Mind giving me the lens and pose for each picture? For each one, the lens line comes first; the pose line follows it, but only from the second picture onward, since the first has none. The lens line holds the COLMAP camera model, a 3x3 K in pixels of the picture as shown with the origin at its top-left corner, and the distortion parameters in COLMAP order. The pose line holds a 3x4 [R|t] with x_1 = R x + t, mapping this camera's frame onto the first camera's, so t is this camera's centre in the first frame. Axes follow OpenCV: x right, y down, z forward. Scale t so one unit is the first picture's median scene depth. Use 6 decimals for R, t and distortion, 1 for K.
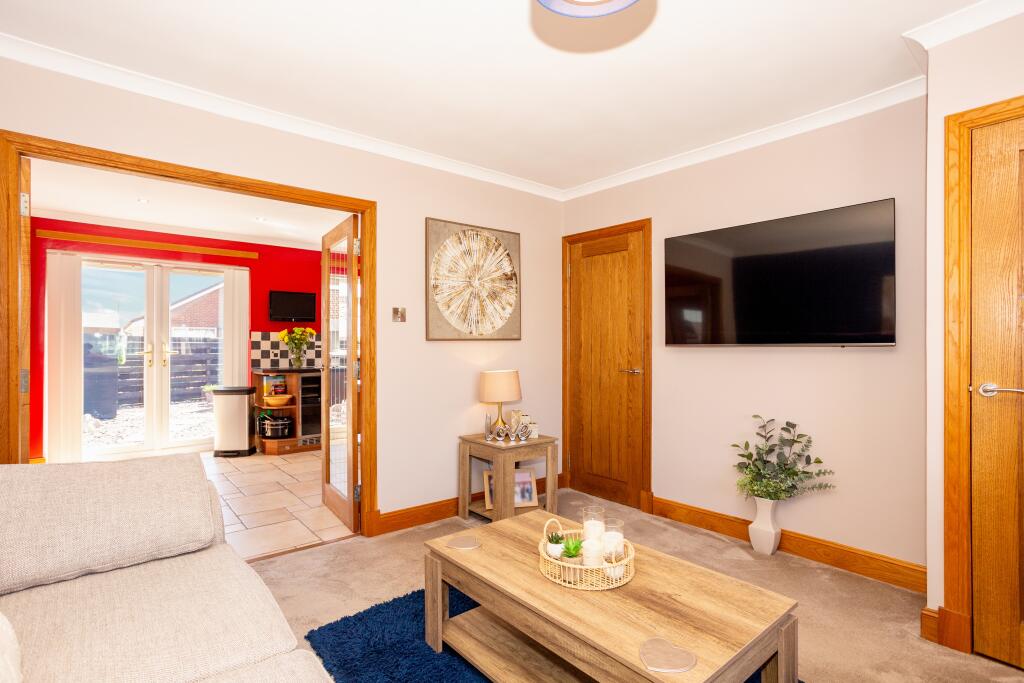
lens RADIAL K [[494.8, 0, 507.9], [0, 494.8, 338.5], [0, 0, 1]] dist [-0.027902, 0.002509]
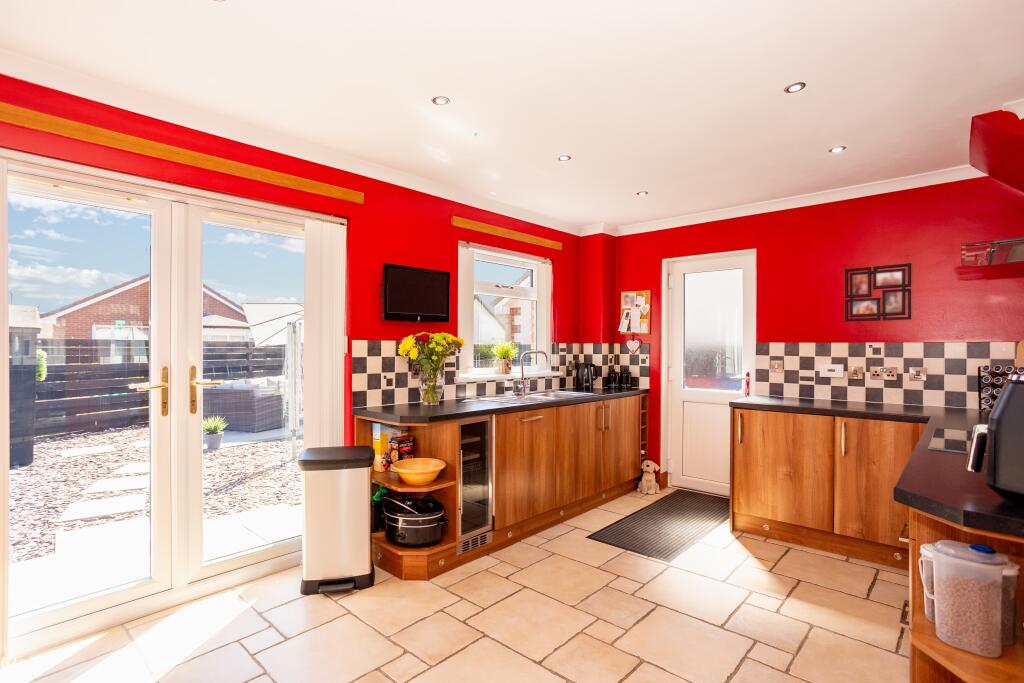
lens RADIAL K [[494.8, 0, 506.5], [0, 494.8, 344.7], [0, 0, 1]] dist [-0.027902, 0.002509]
pose [[0.992365, 0.001134, 0.123331, -0.418883], [-0.002578, 0.999930, 0.011553, -0.015250], [-0.123310, -0.011783, 0.992298, 0.444721]]
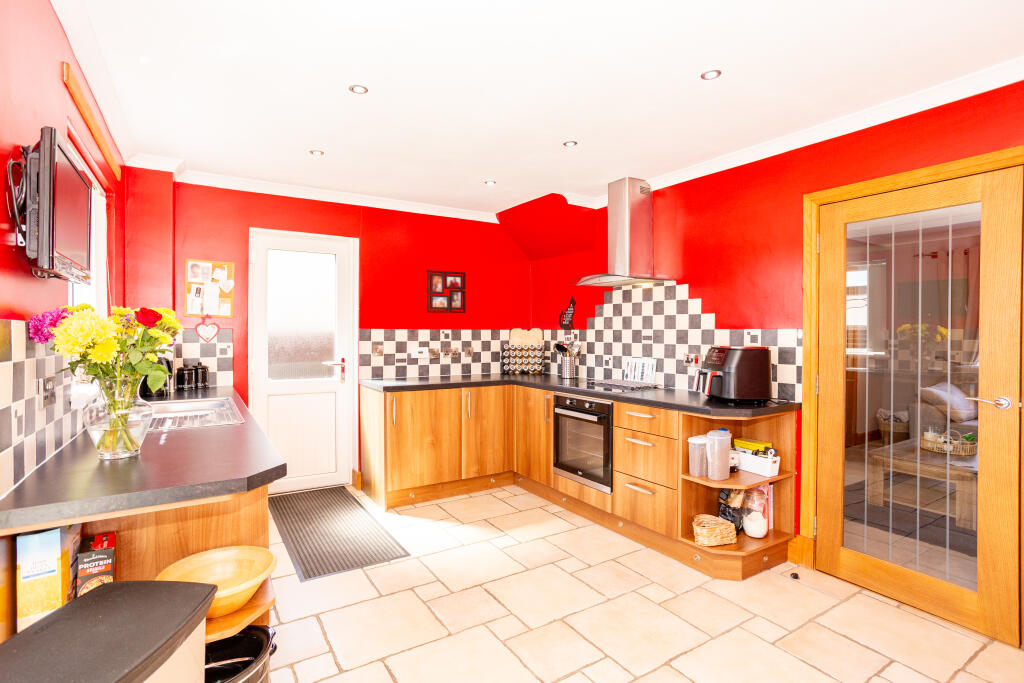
lens RADIAL K [[494.8, 0, 501.2], [0, 494.8, 339.4], [0, 0, 1]] dist [-0.027902, 0.002509]
pose [[0.153830, -0.014482, 0.987991, -0.665963], [-0.014377, 0.999754, 0.016893, -0.011071], [-0.987993, -0.016803, 0.153584, 0.770924]]
